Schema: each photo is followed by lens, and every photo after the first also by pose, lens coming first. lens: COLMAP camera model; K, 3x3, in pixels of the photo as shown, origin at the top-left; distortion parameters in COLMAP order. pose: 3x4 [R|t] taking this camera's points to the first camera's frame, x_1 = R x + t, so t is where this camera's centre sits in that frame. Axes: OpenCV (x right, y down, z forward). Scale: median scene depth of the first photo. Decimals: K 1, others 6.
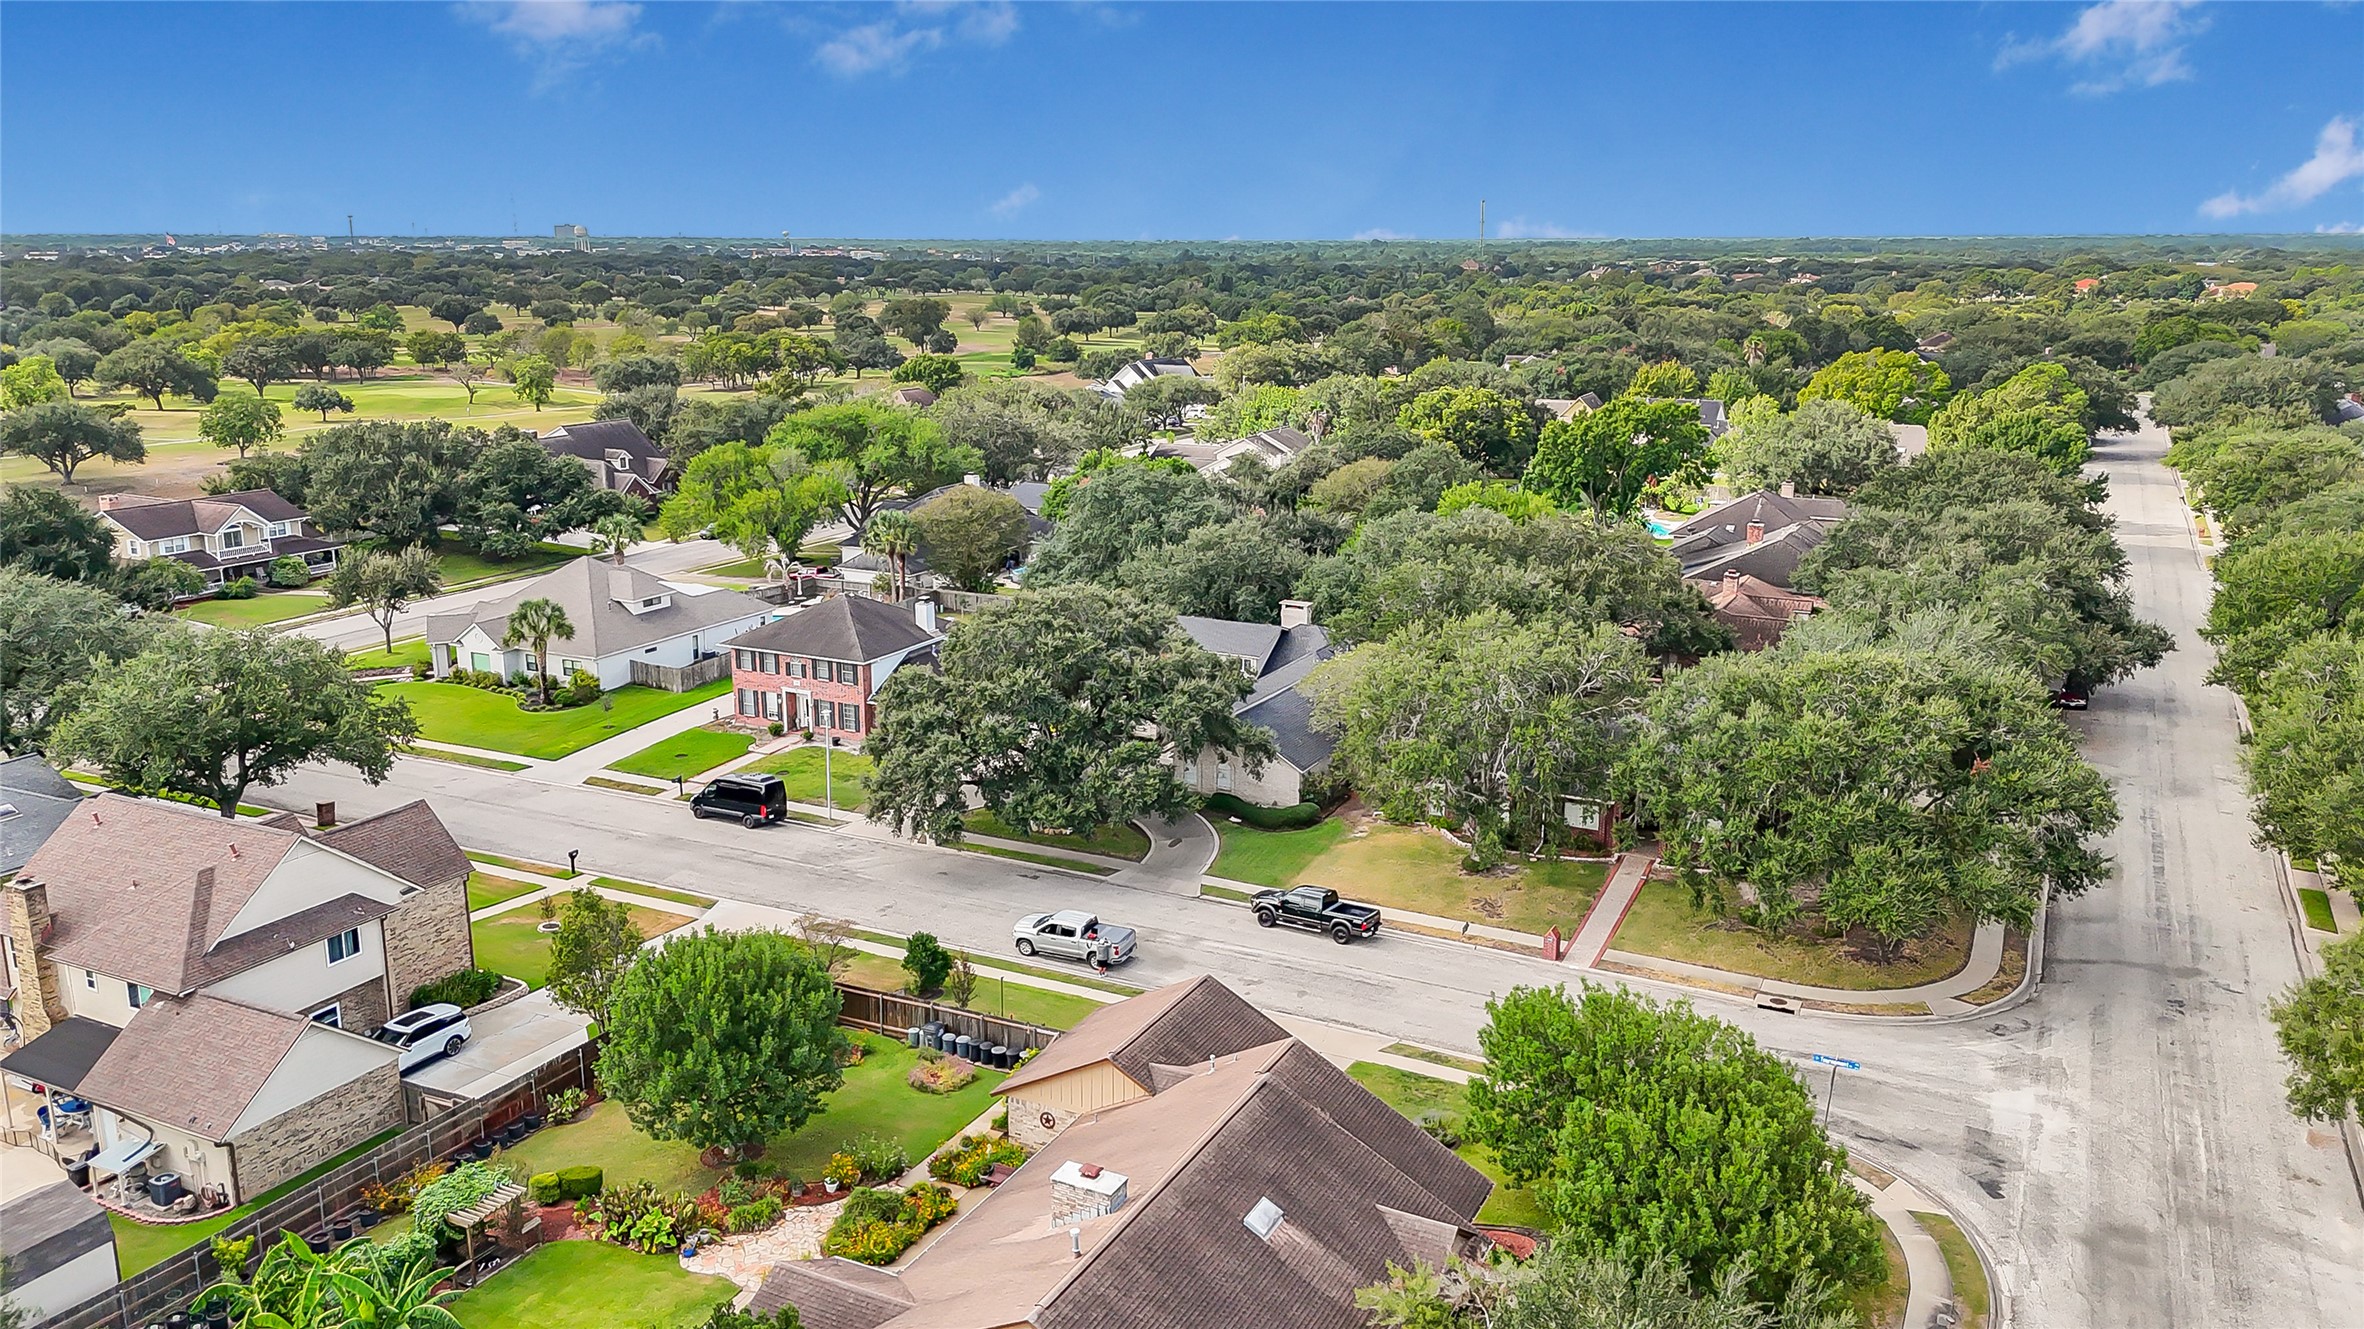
lens RADIAL K [[1795.4, 0, 1182.0], [0, 1795.4, 664.5], [0, 0, 1]] dist [0.055178, -0.001930]
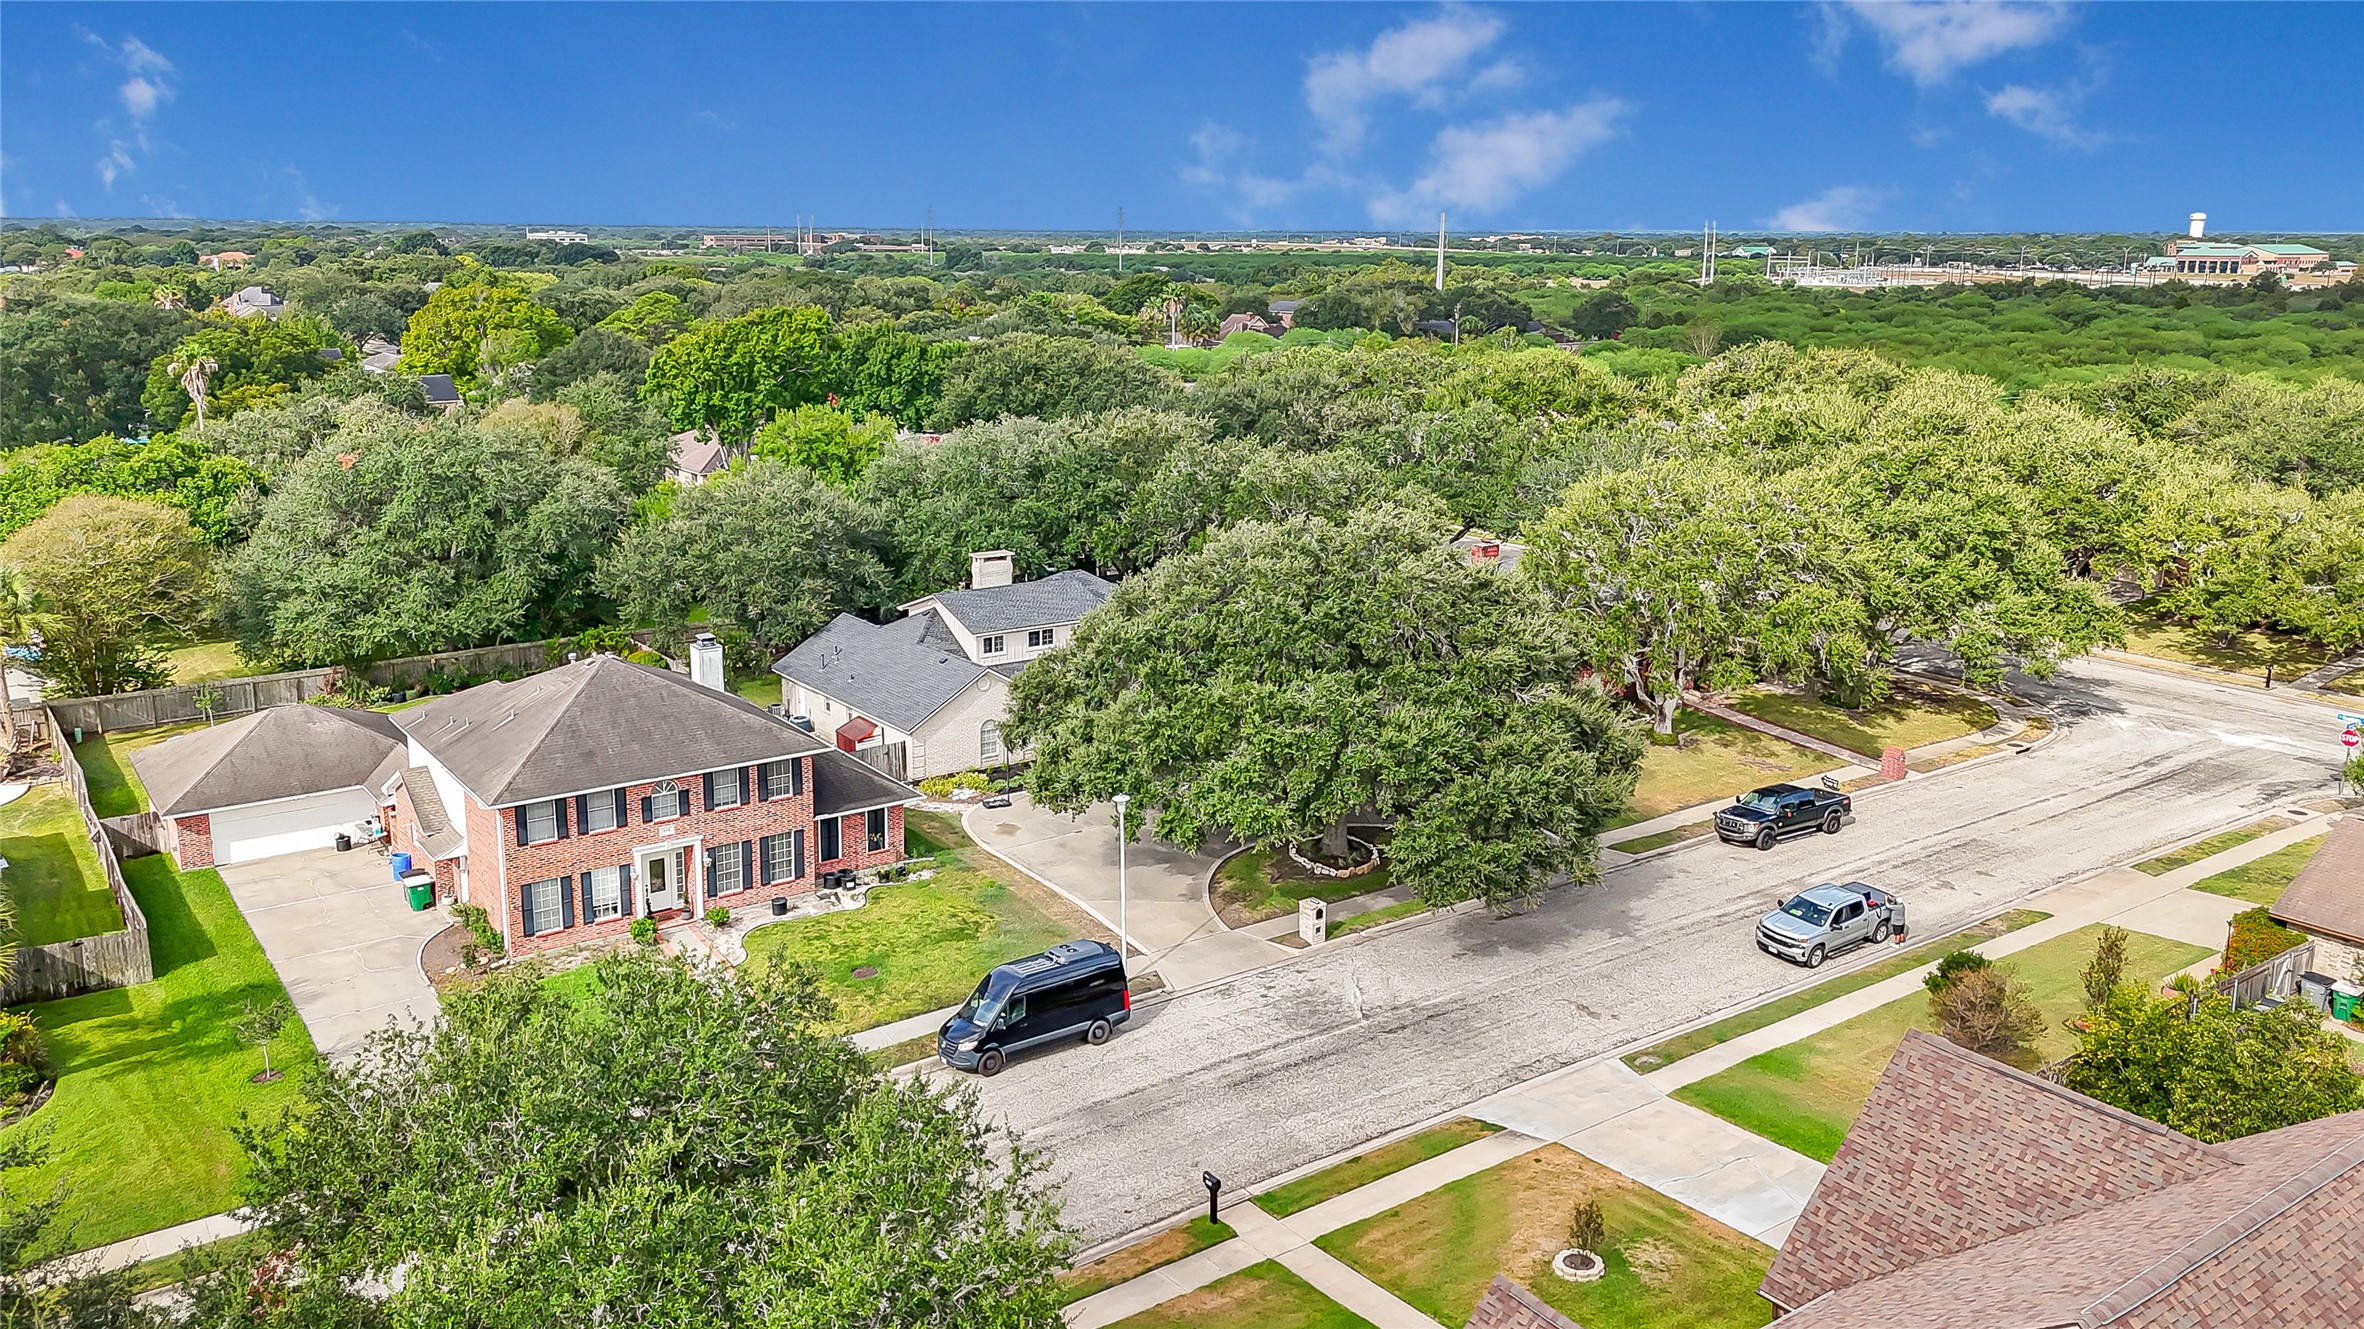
lens RADIAL K [[1773.4, 0, 1123.4], [0, 1773.4, 666.2], [0, 0, 1]] dist [0.050376, -0.004006]
pose [[0.476629, -0.210685, 0.853485, -0.678681], [0.202162, 0.971106, 0.126822, -0.087722], [-0.855544, 0.112095, 0.505450, 0.717698]]
